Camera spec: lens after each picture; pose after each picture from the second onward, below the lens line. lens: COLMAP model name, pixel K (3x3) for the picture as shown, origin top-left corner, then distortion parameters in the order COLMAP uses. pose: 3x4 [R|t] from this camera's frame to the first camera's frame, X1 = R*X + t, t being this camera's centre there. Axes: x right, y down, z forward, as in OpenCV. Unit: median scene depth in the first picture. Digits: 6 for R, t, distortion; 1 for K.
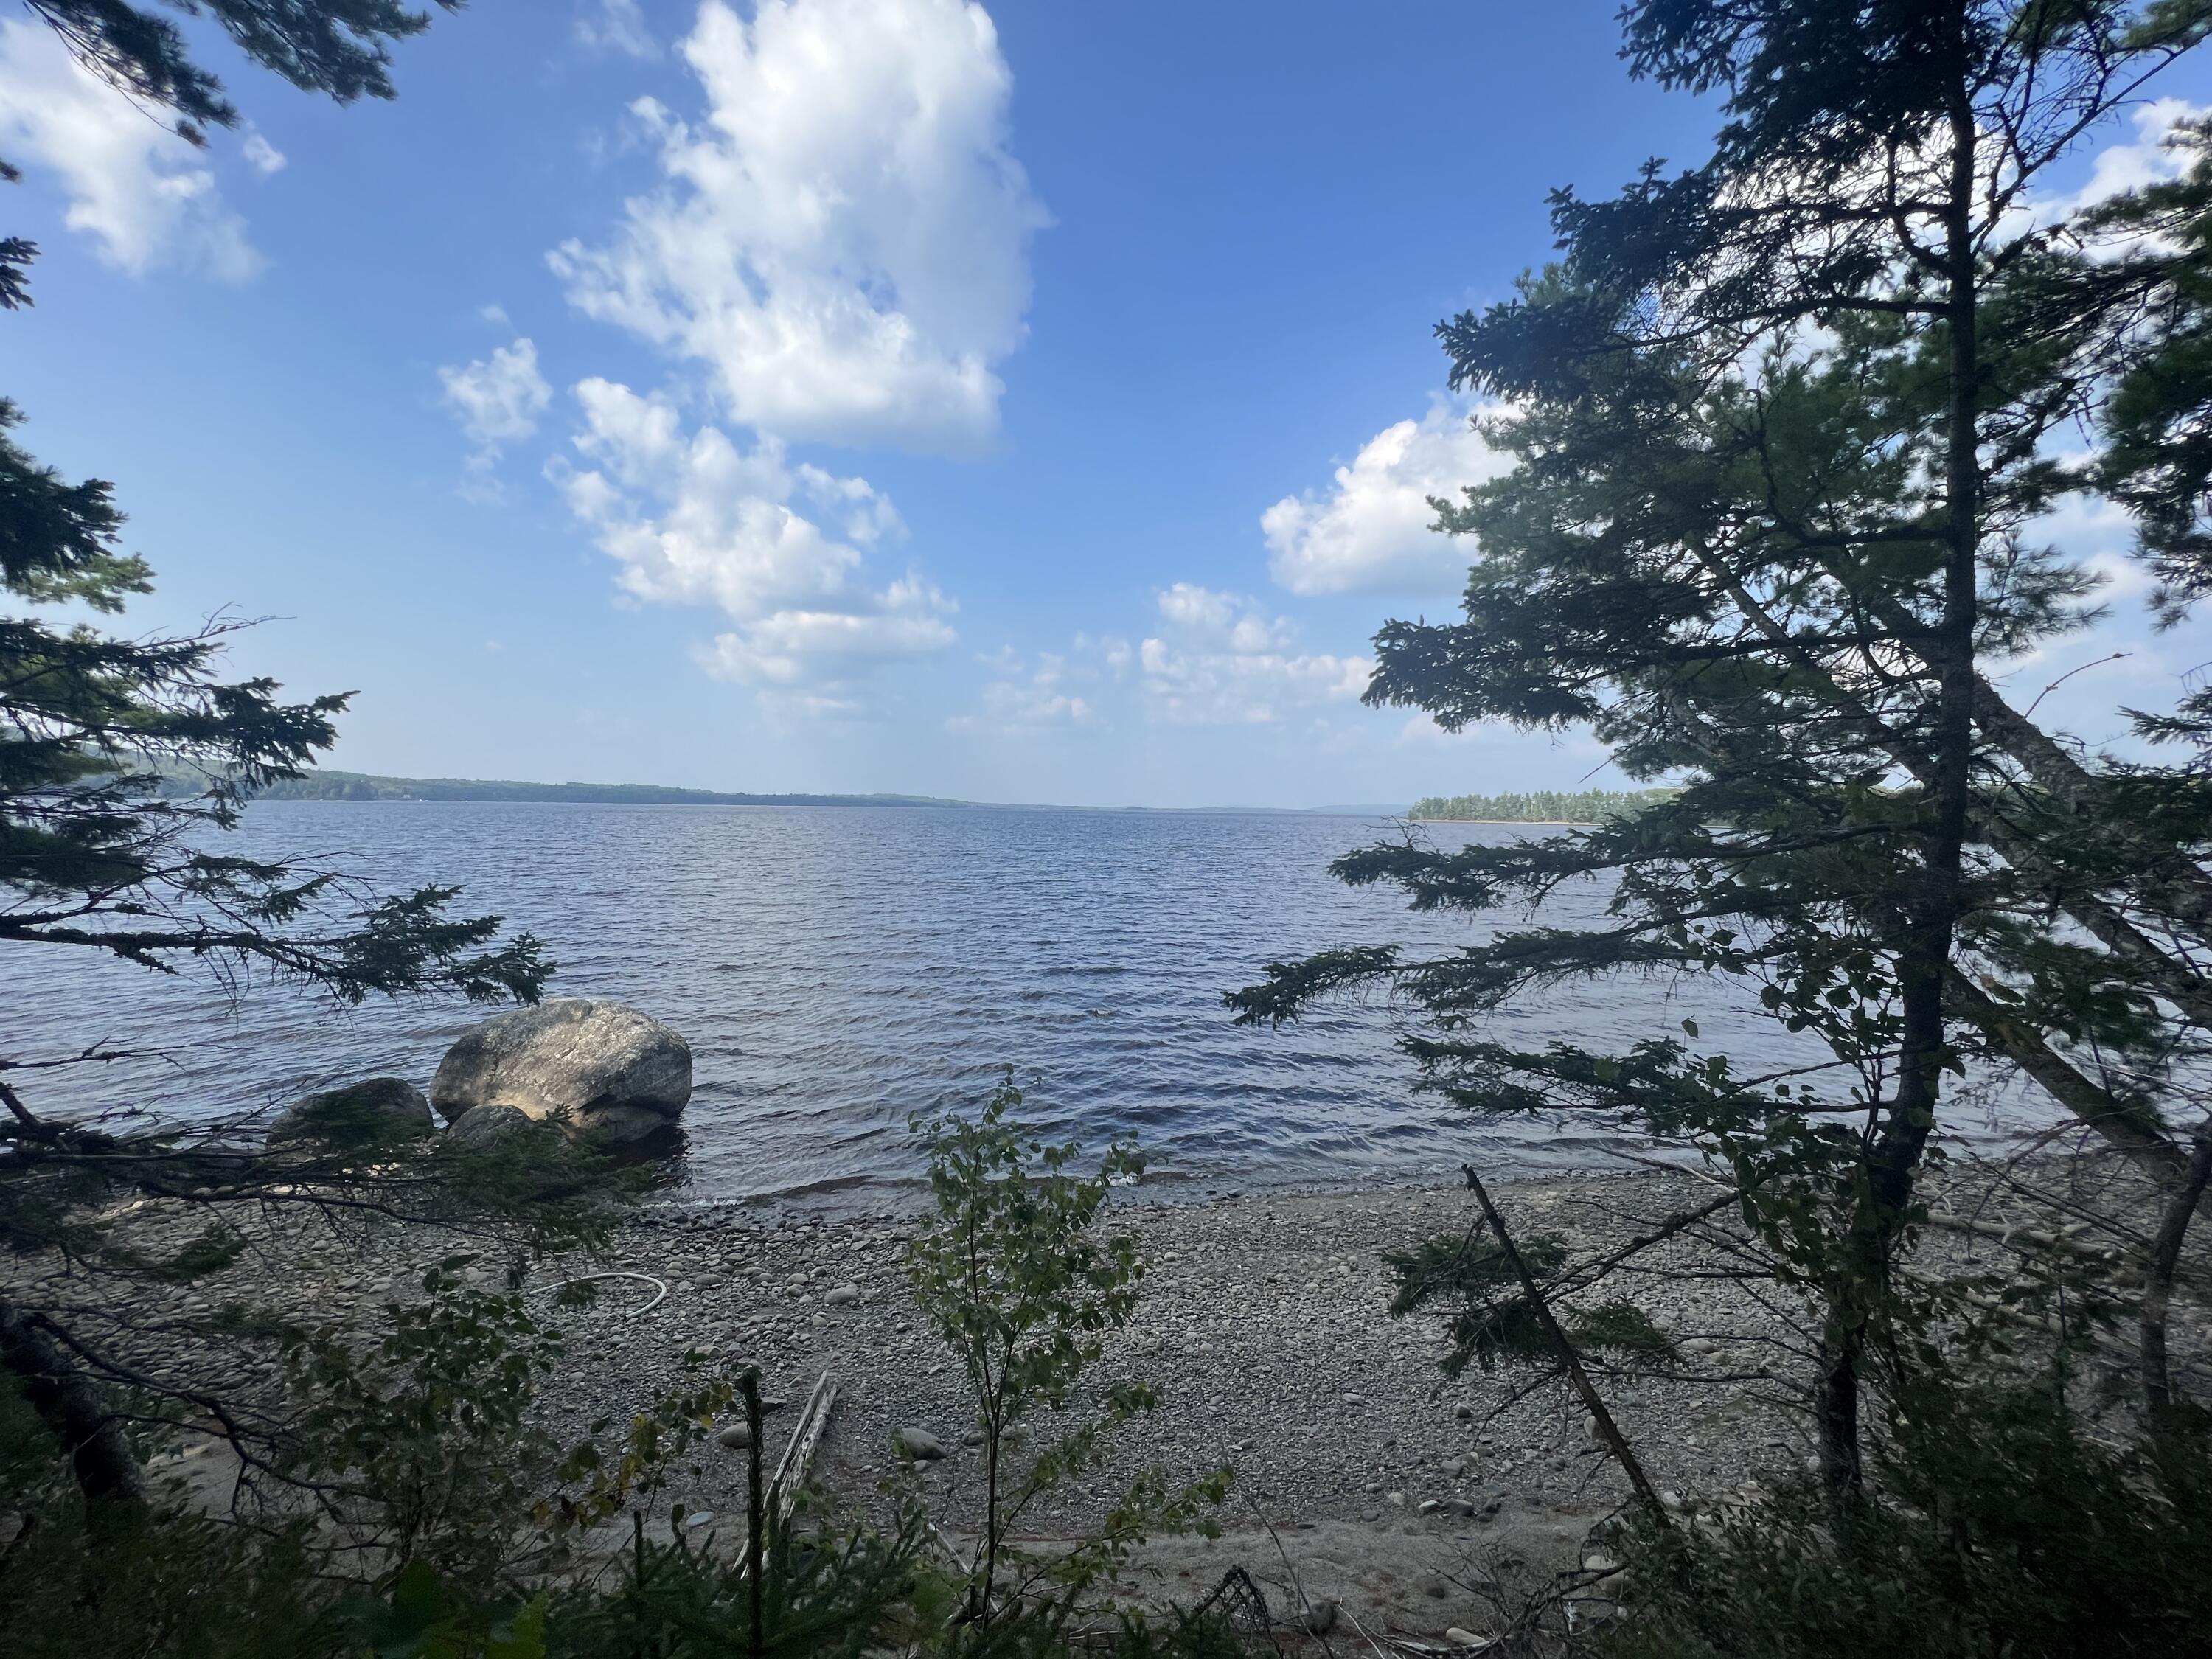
lens RADIAL K [[883.9, 0, 1102.9], [0, 883.9, 822.7], [0, 0, 1]] dist [-0.005144, 0.000358]
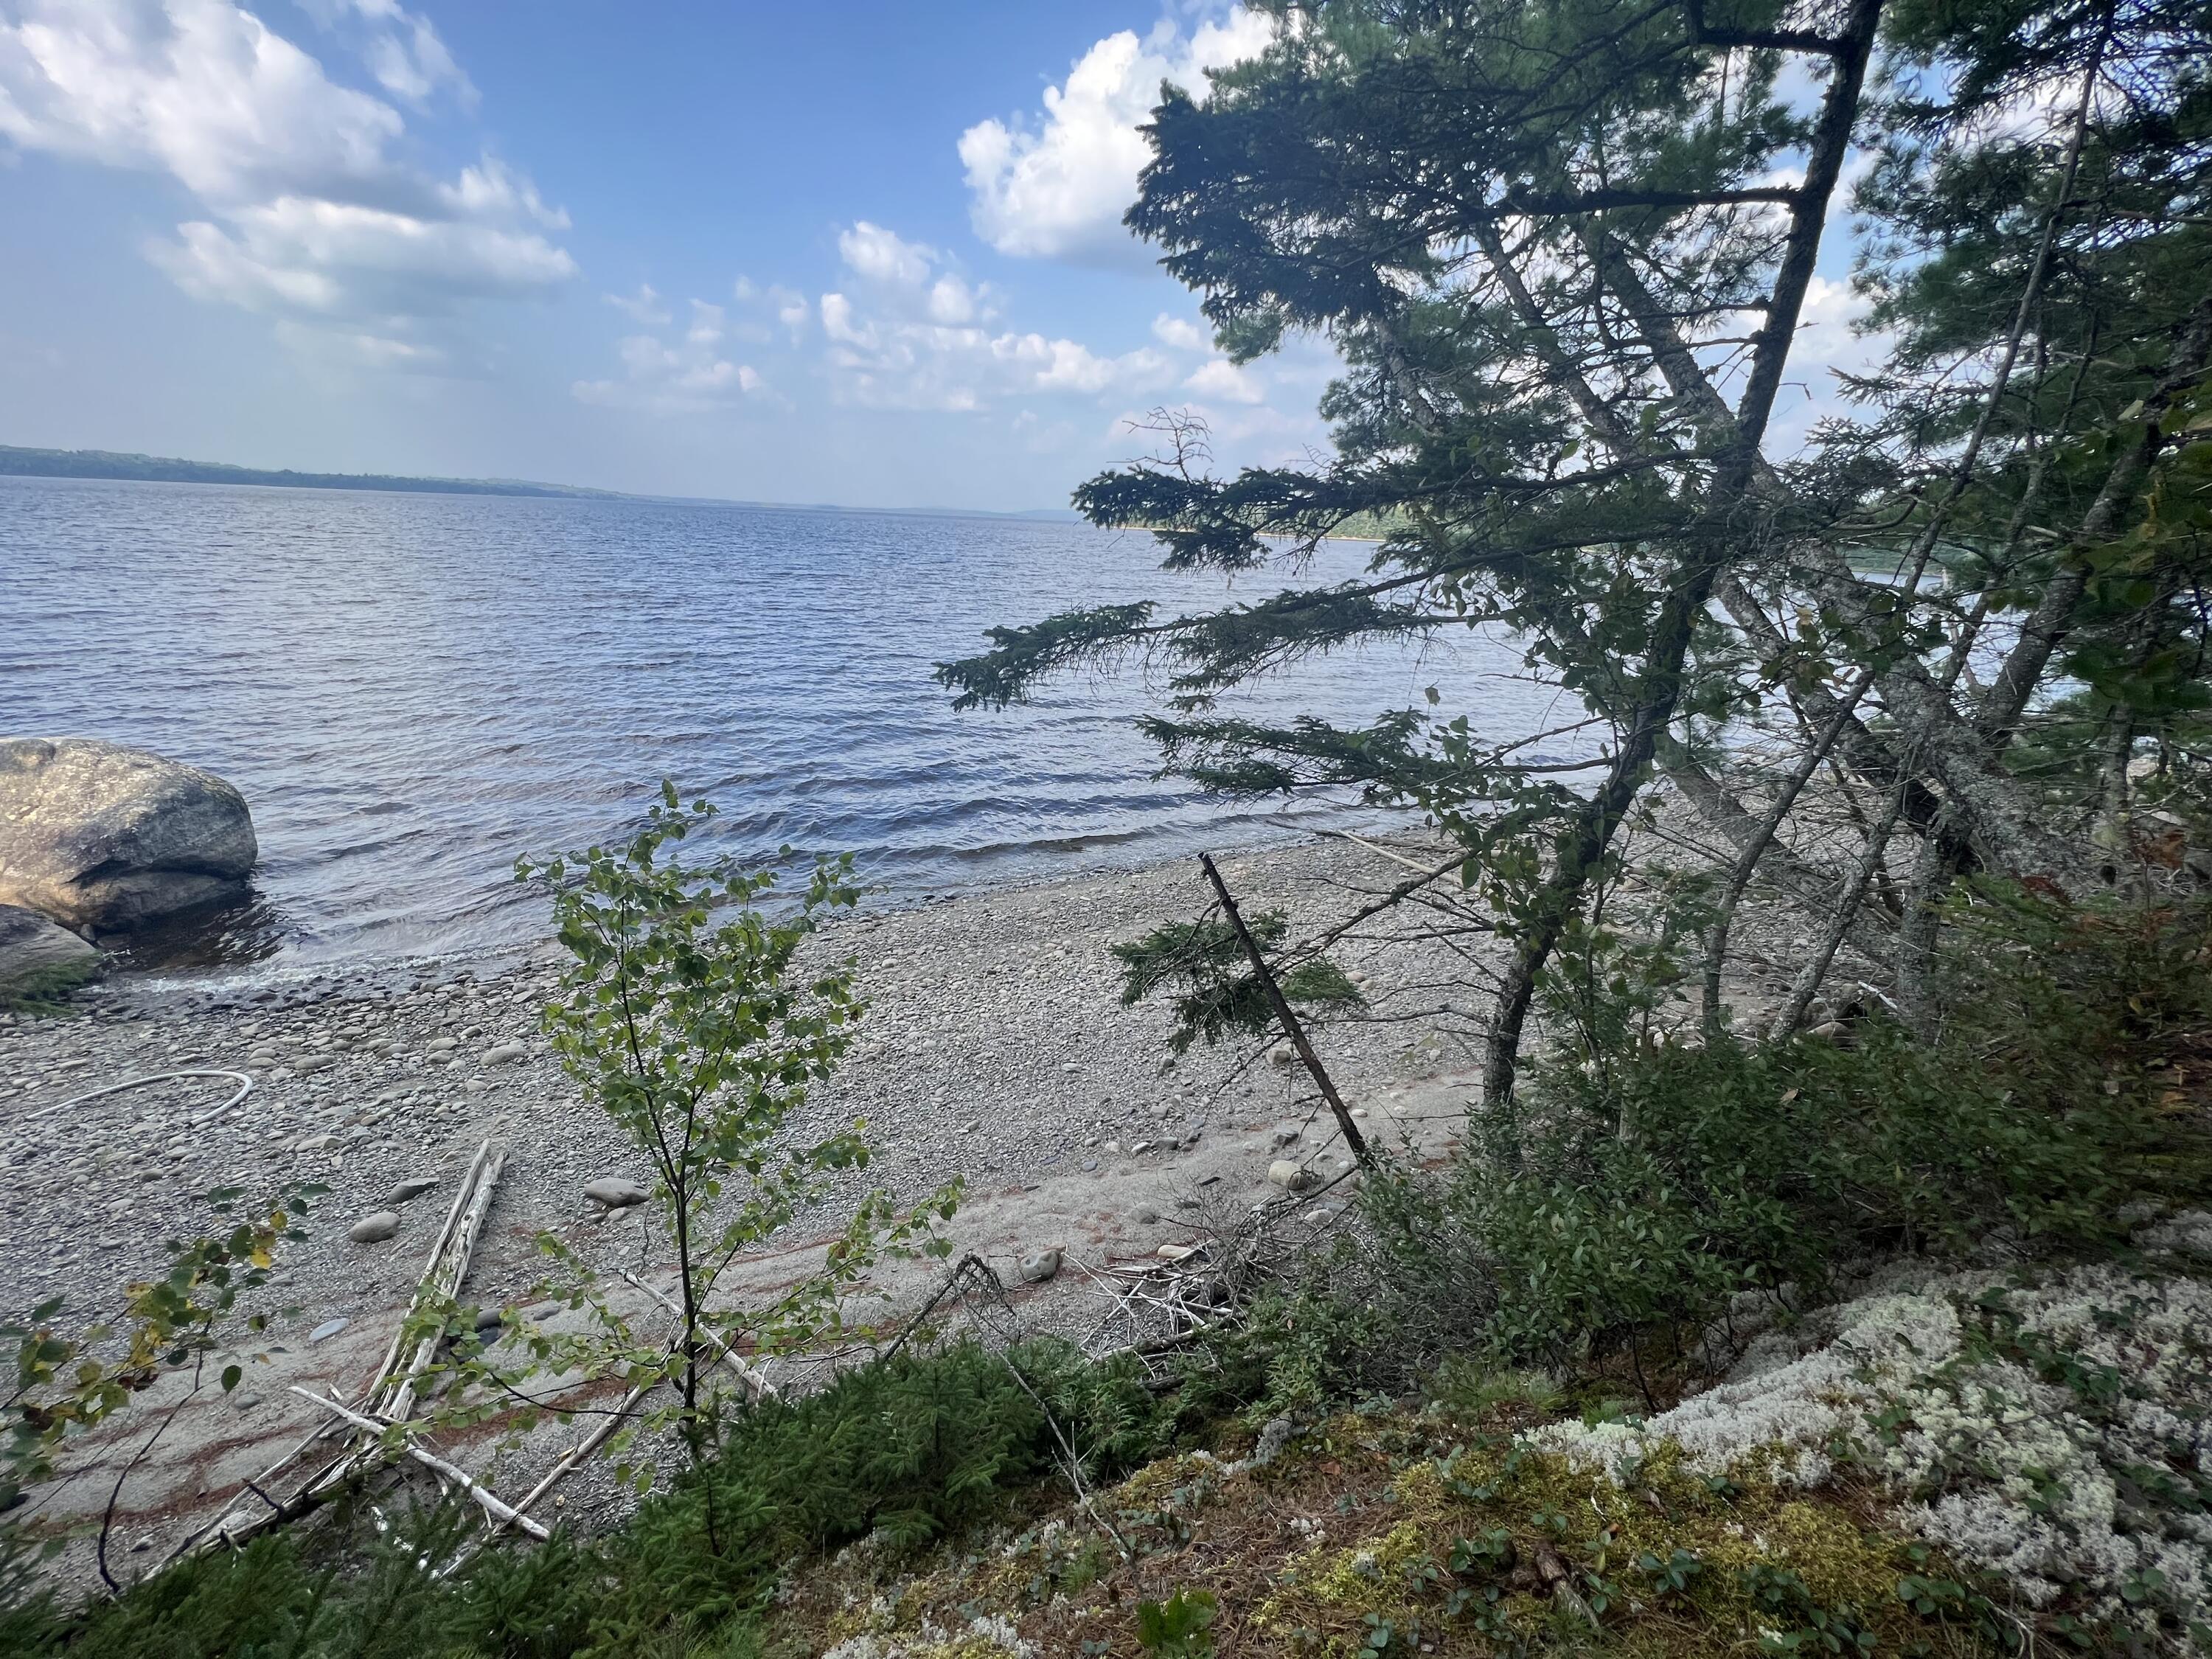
lens RADIAL K [[883.9, 0, 1102.9], [0, 883.9, 822.7], [0, 0, 1]] dist [-0.005144, 0.000358]
pose [[0.948208, -0.079147, 0.307633, 0.014983], [-0.022739, 0.949065, 0.314260, 0.036071], [-0.316836, -0.304979, 0.898111, 0.109751]]
